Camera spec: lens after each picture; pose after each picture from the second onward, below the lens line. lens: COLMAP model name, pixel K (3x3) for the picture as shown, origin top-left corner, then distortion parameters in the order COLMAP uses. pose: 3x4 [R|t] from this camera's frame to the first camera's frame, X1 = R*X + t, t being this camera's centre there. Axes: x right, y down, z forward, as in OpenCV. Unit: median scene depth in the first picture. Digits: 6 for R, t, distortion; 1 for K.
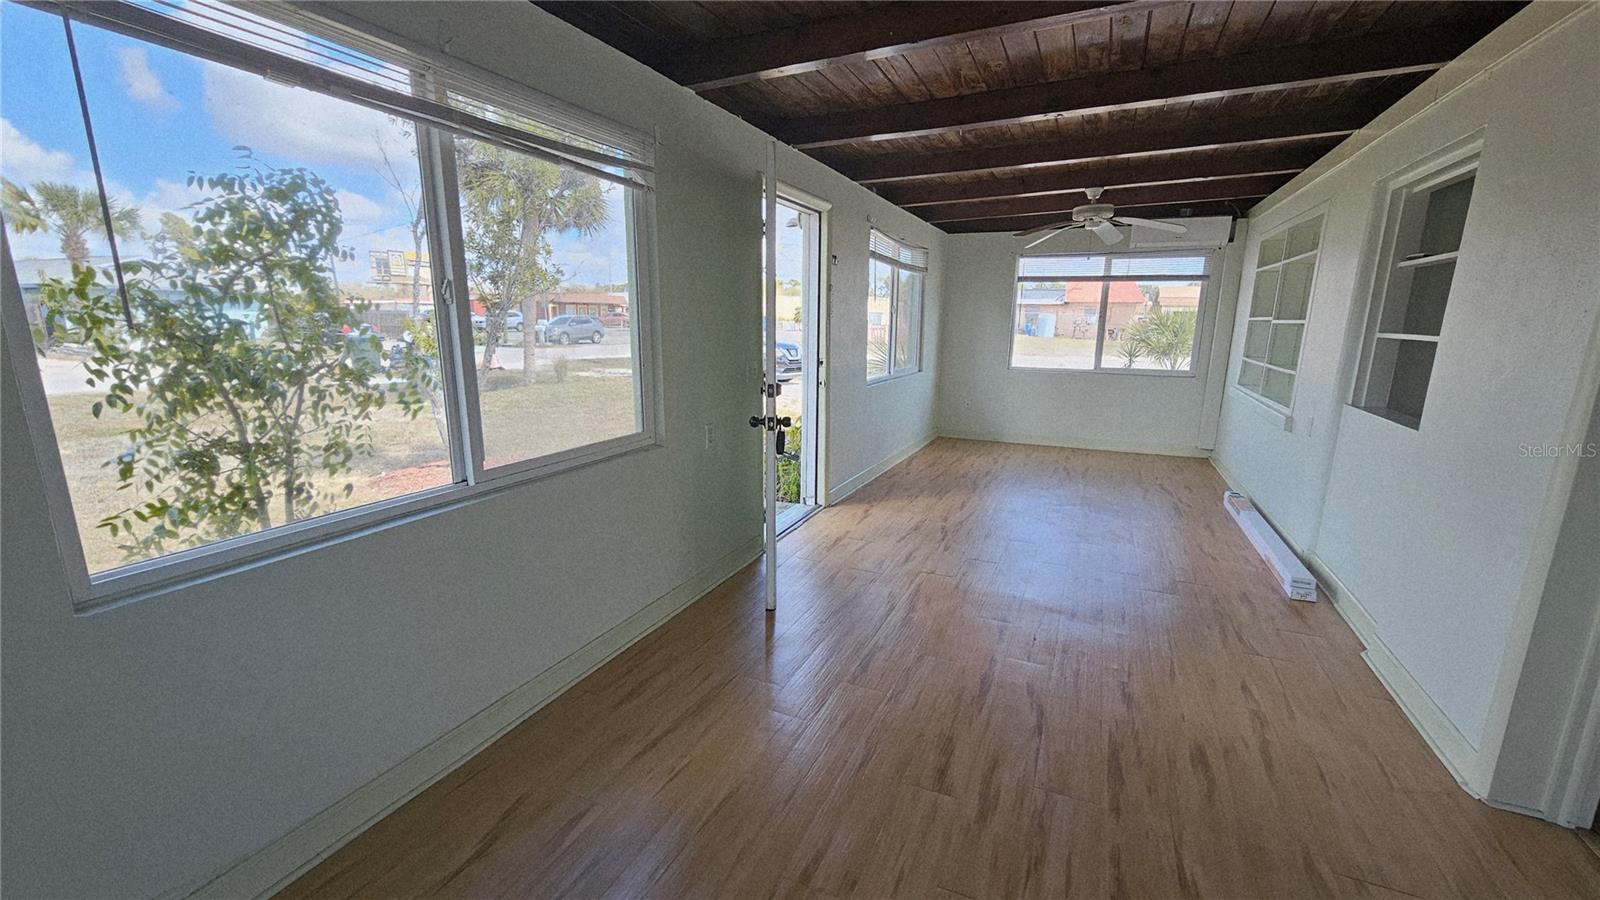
lens RADIAL K [[653.9, 0, 801.3], [0, 653.9, 461.9], [0, 0, 1]] dist [0.001139, 0.000228]
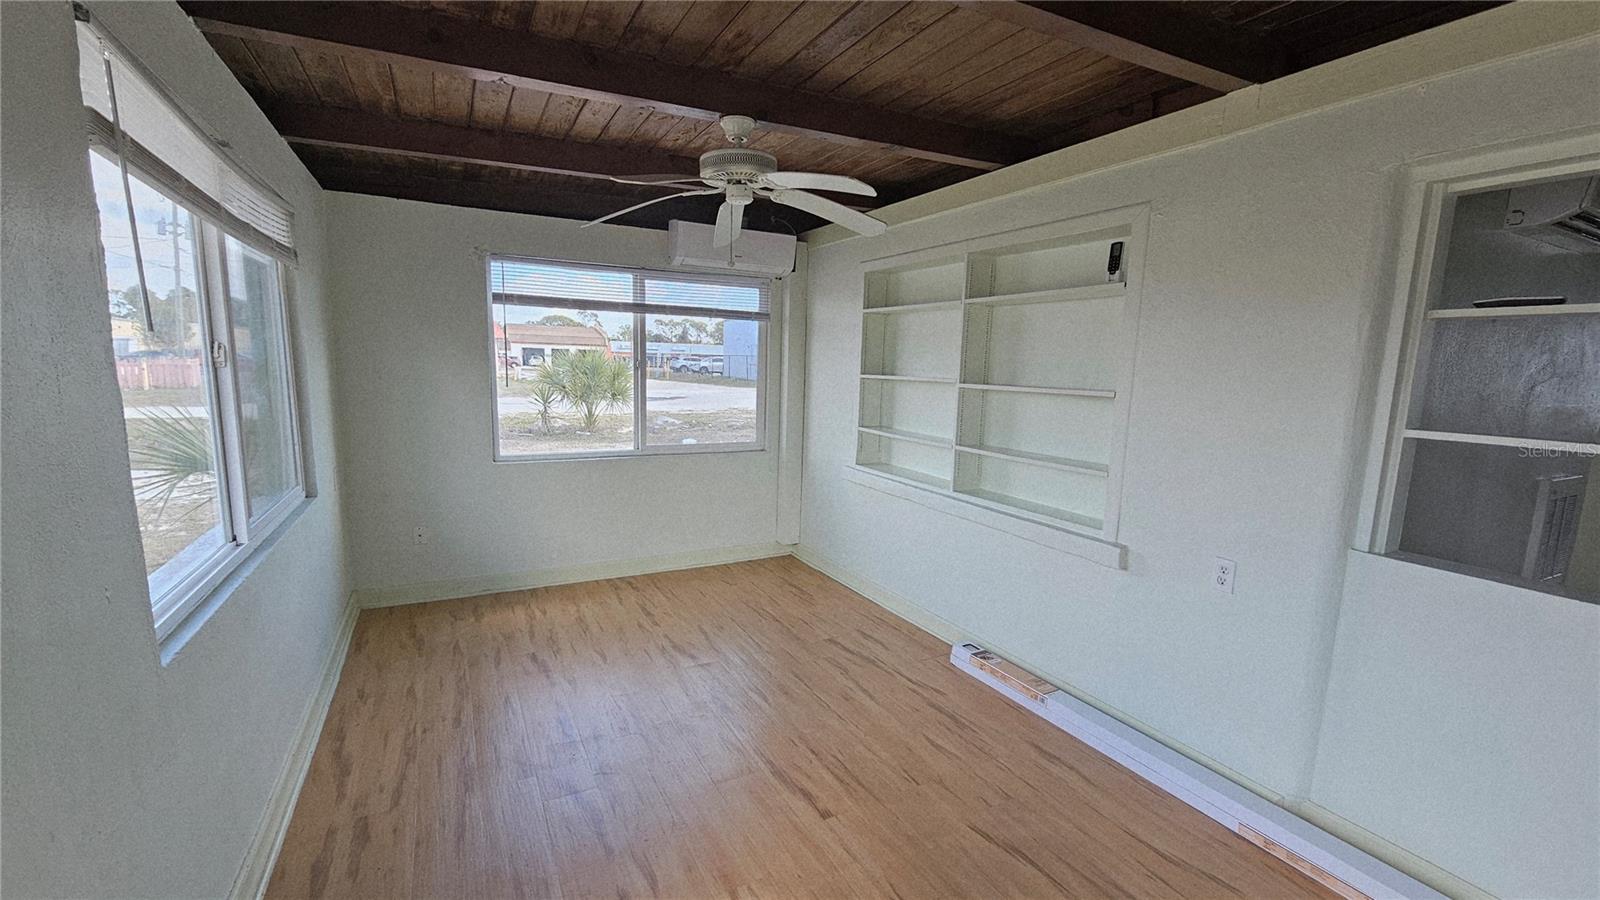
lens RADIAL K [[653.9, 0, 801.3], [0, 653.9, 461.9], [0, 0, 1]] dist [0.001139, 0.000228]
pose [[0.609938, -0.111910, 0.784507, 0.050860], [0.150899, 0.988266, 0.023656, -0.133154], [-0.777949, 0.103953, 0.619668, 0.536474]]
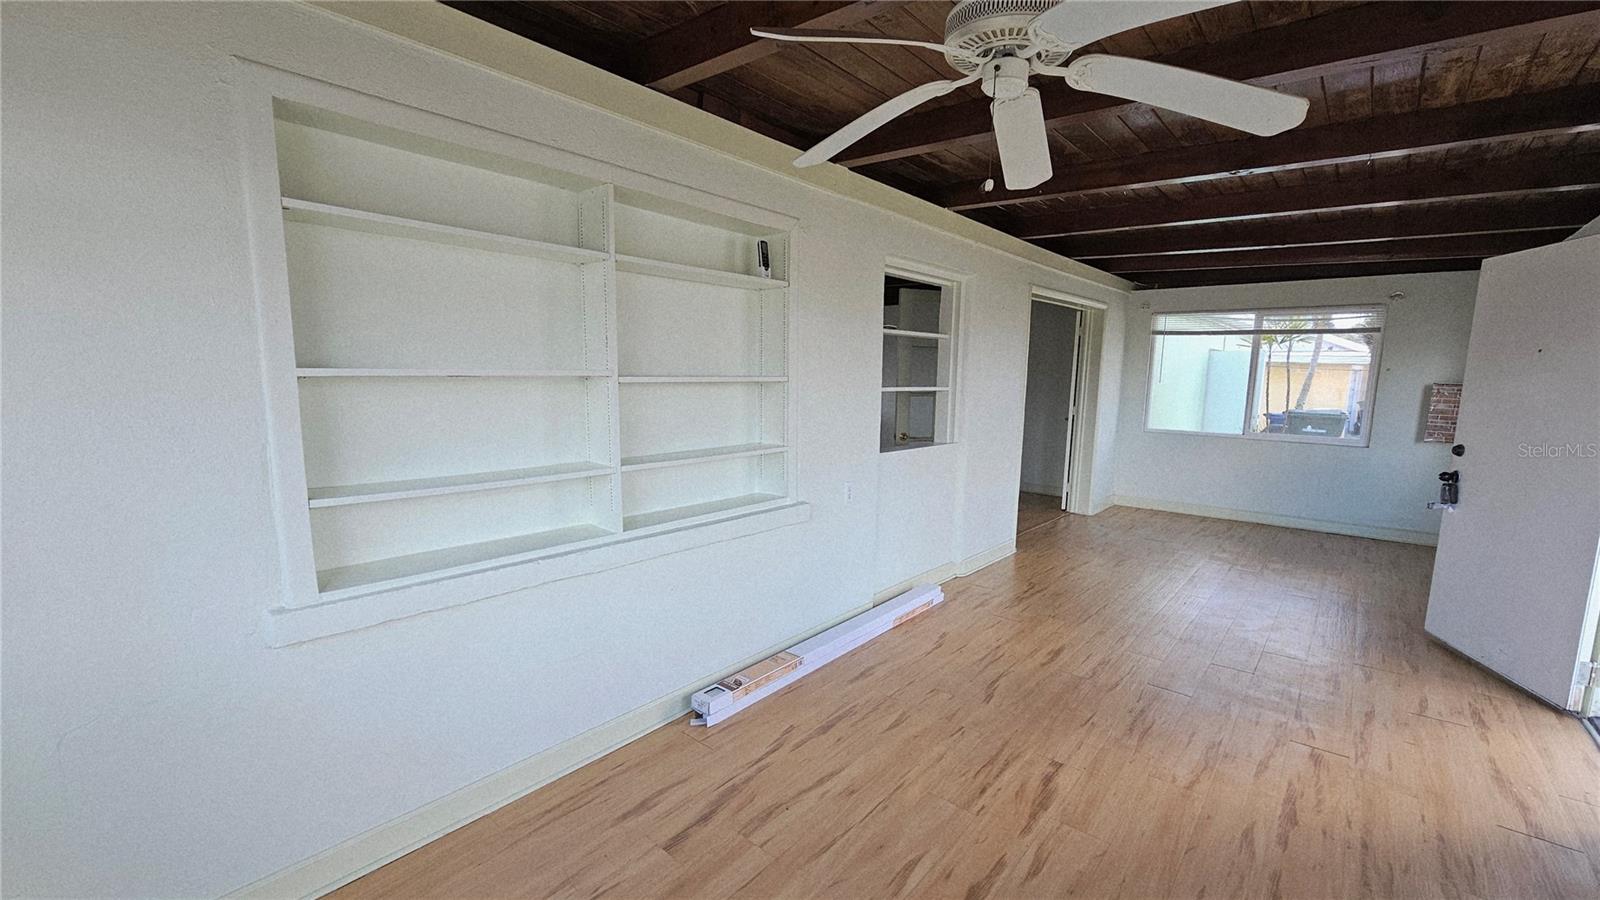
lens RADIAL K [[653.9, 0, 801.3], [0, 653.9, 461.9], [0, 0, 1]] dist [0.001139, 0.000228]
pose [[-0.957856, -0.069009, 0.278836, 0.344682], [0.033413, 0.937356, 0.346766, -0.241079], [-0.285299, 0.341469, -0.895546, 1.063989]]
